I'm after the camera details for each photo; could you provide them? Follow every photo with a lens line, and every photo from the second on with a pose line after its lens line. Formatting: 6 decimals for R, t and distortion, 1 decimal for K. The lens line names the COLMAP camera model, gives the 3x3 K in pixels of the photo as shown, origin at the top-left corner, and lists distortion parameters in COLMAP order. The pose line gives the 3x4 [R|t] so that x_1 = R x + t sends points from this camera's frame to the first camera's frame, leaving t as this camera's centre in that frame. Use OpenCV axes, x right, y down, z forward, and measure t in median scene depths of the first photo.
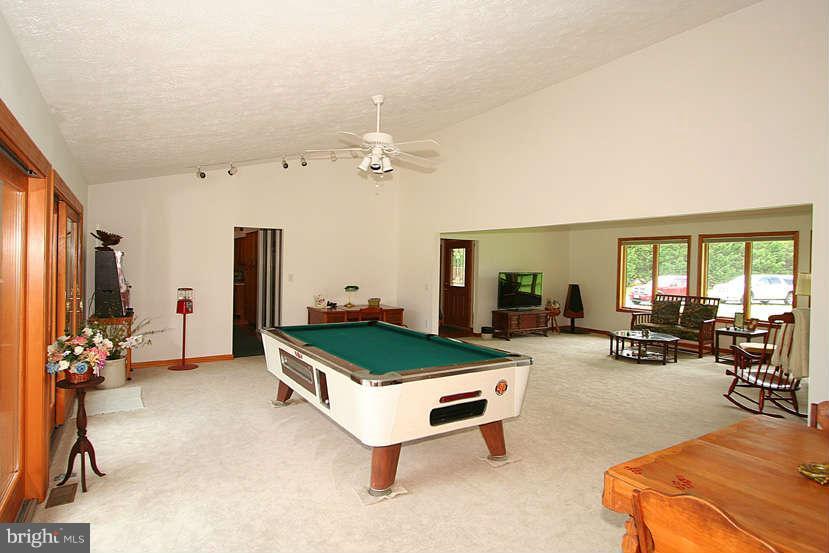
lens RADIAL K [[457.2, 0, 409.7], [0, 457.2, 268.2], [0, 0, 1]] dist [-0.006203, -0.001058]
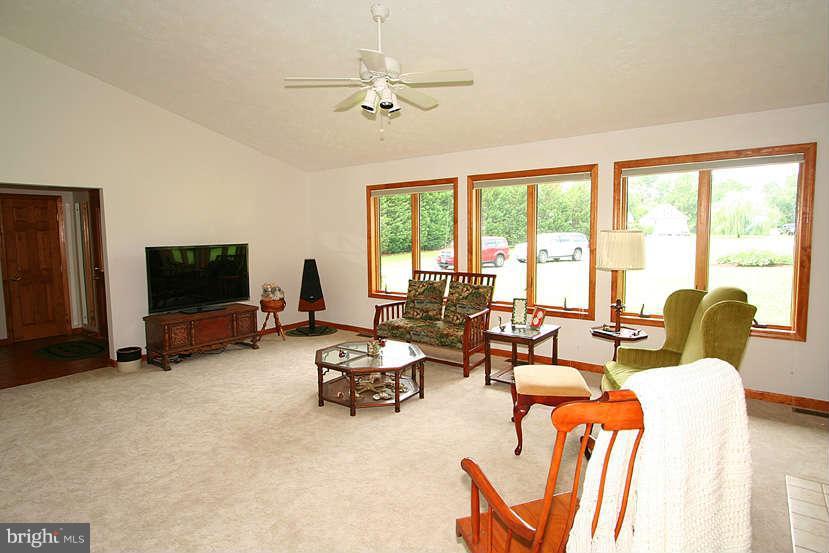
lens RADIAL K [[457.2, 0, 409.7], [0, 457.2, 268.2], [0, 0, 1]] dist [-0.006203, -0.001058]
pose [[0.938645, -0.057723, 0.340020, 0.328275], [0.032844, 0.996374, 0.078481, 0.002484], [-0.343318, -0.062498, 0.937138, 0.413814]]
